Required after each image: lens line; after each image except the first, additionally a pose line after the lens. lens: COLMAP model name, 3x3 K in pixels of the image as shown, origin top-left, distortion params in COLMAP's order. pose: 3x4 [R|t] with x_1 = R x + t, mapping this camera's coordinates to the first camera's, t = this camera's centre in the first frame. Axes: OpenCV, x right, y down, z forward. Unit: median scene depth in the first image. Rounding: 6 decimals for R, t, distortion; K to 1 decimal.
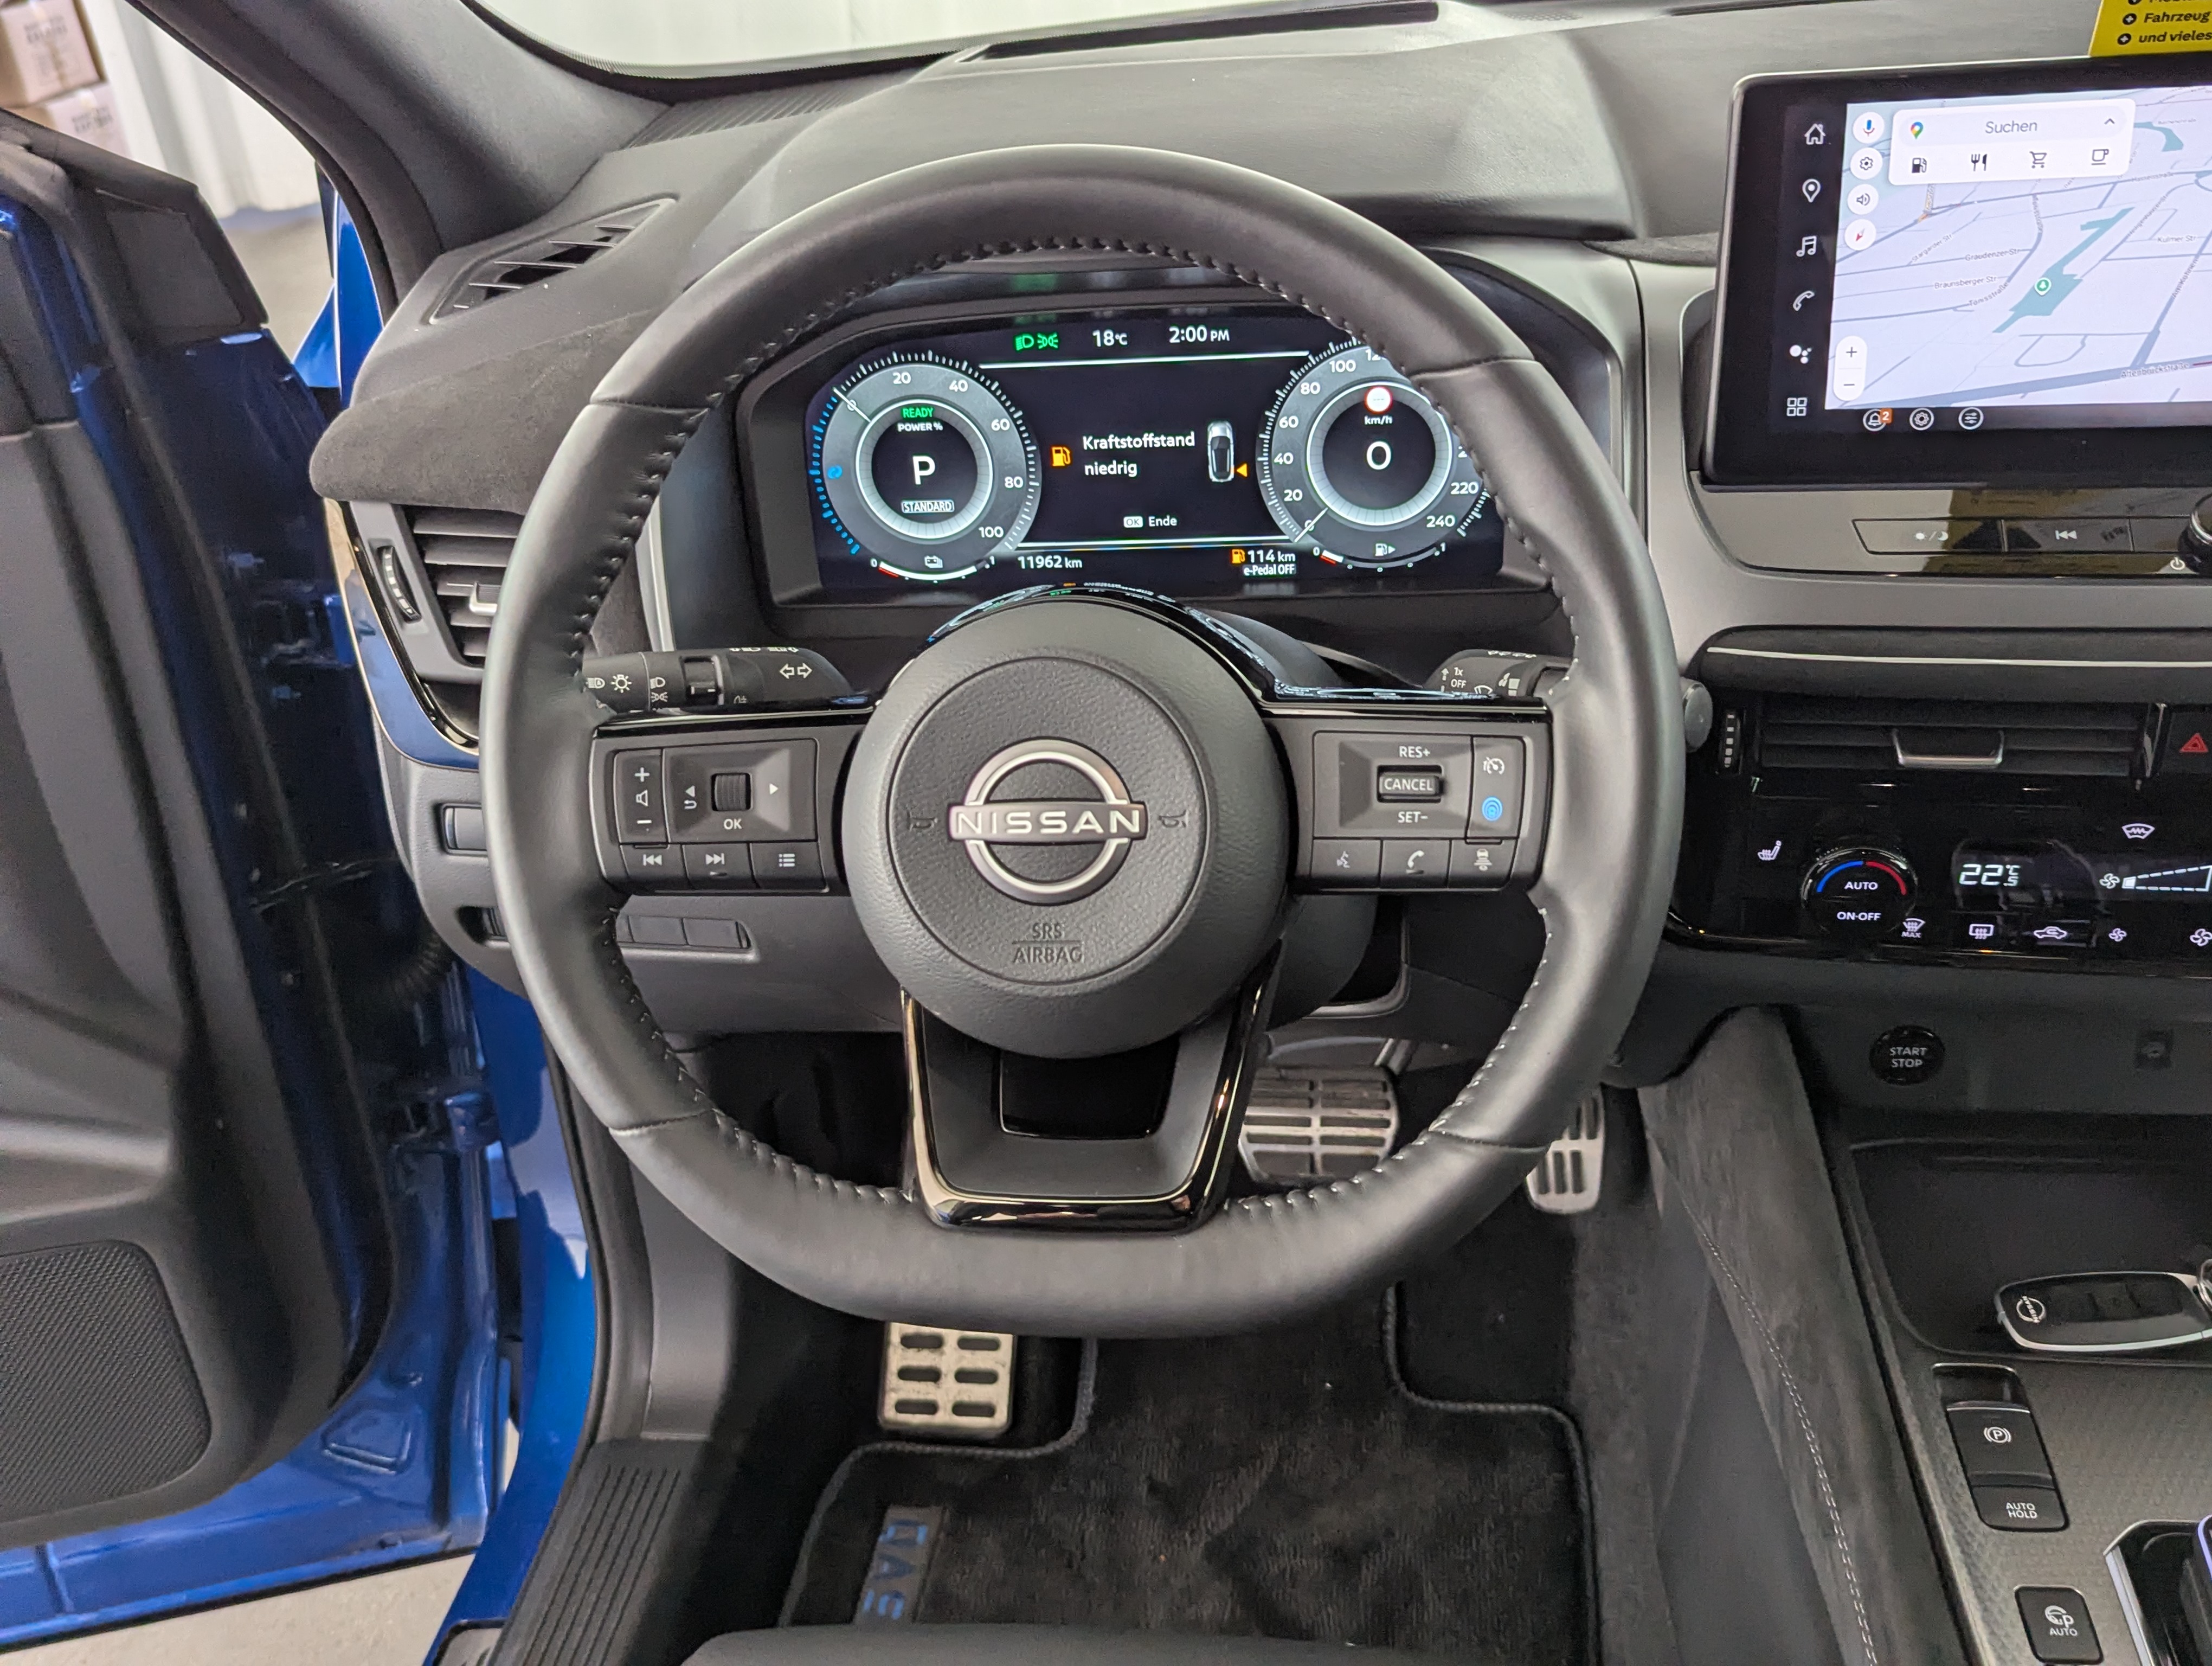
lens RADIAL K [[2054.9, 0, 1087.9], [0, 2054.9, 814.4], [0, 0, 1]] dist [0.037867, 0.000000]
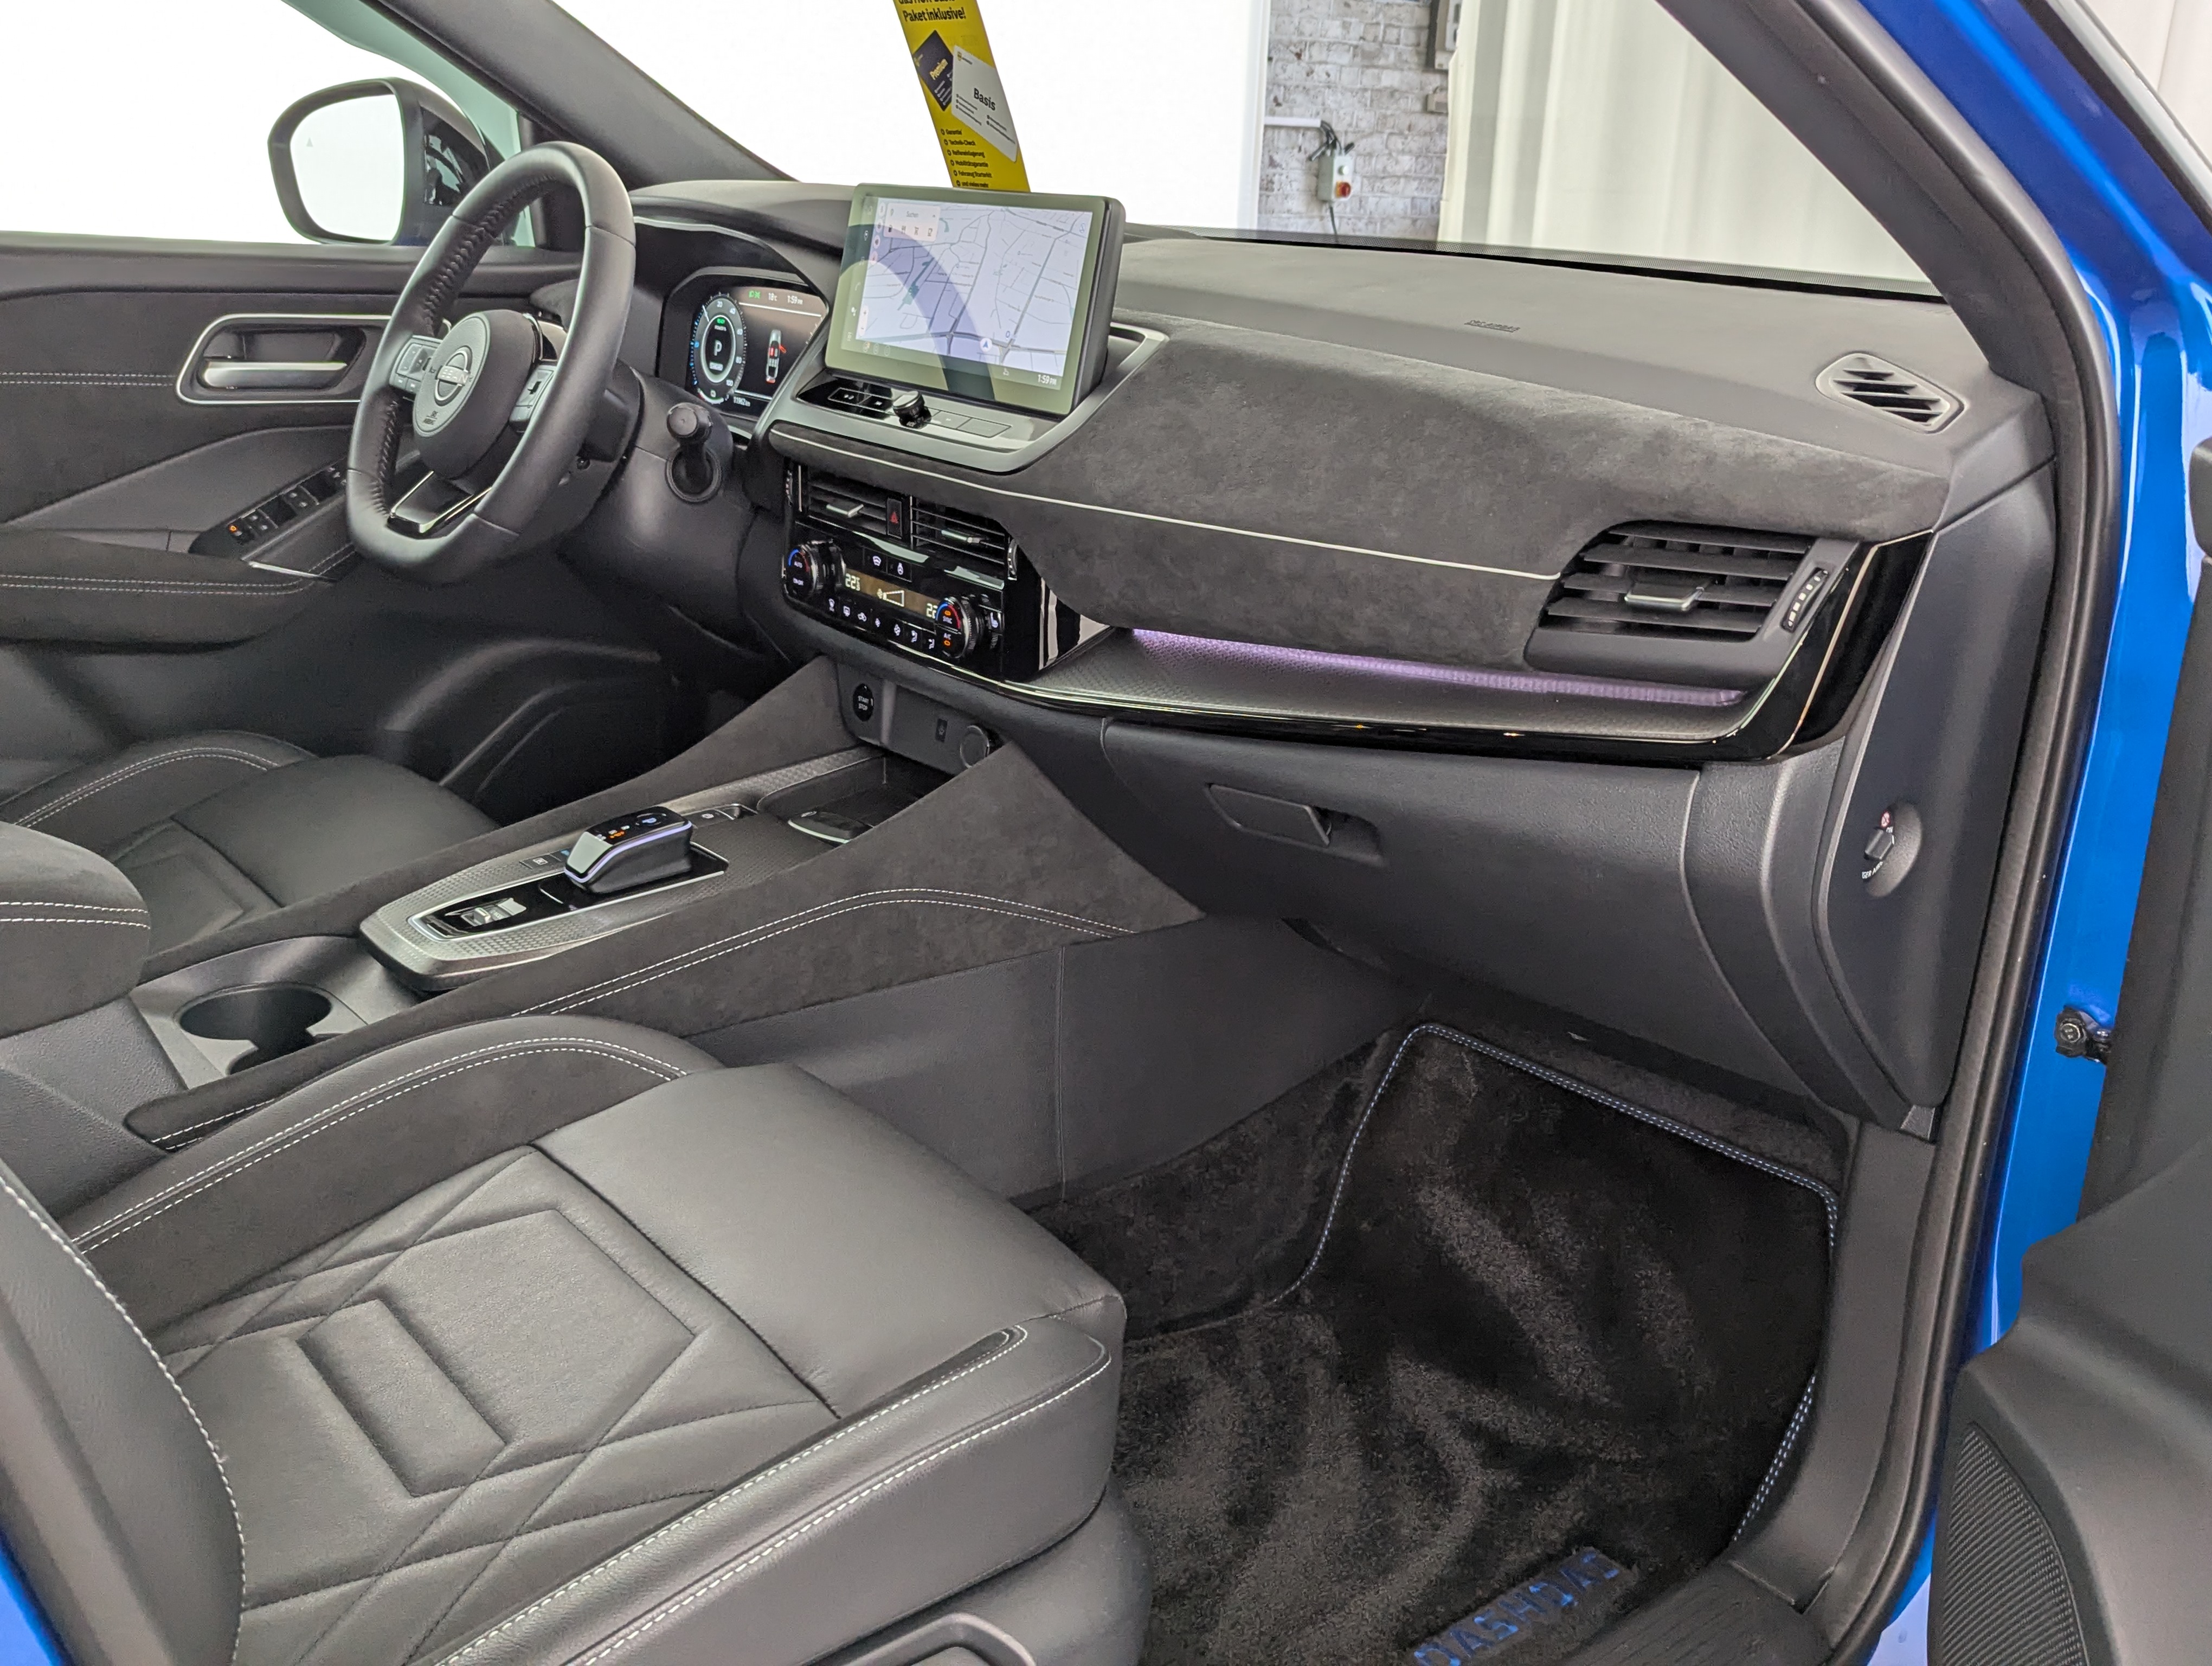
lens RADIAL K [[2054.9, 0, 1106.3], [0, 2054.9, 833.6], [0, 0, 1]] dist [0.037867, 0.000000]
pose [[0.717823, 0.314192, -0.621300, 1.771963], [-0.426291, 0.903892, -0.035419, 0.198026], [0.550460, 0.290280, 0.782772, -0.309362]]
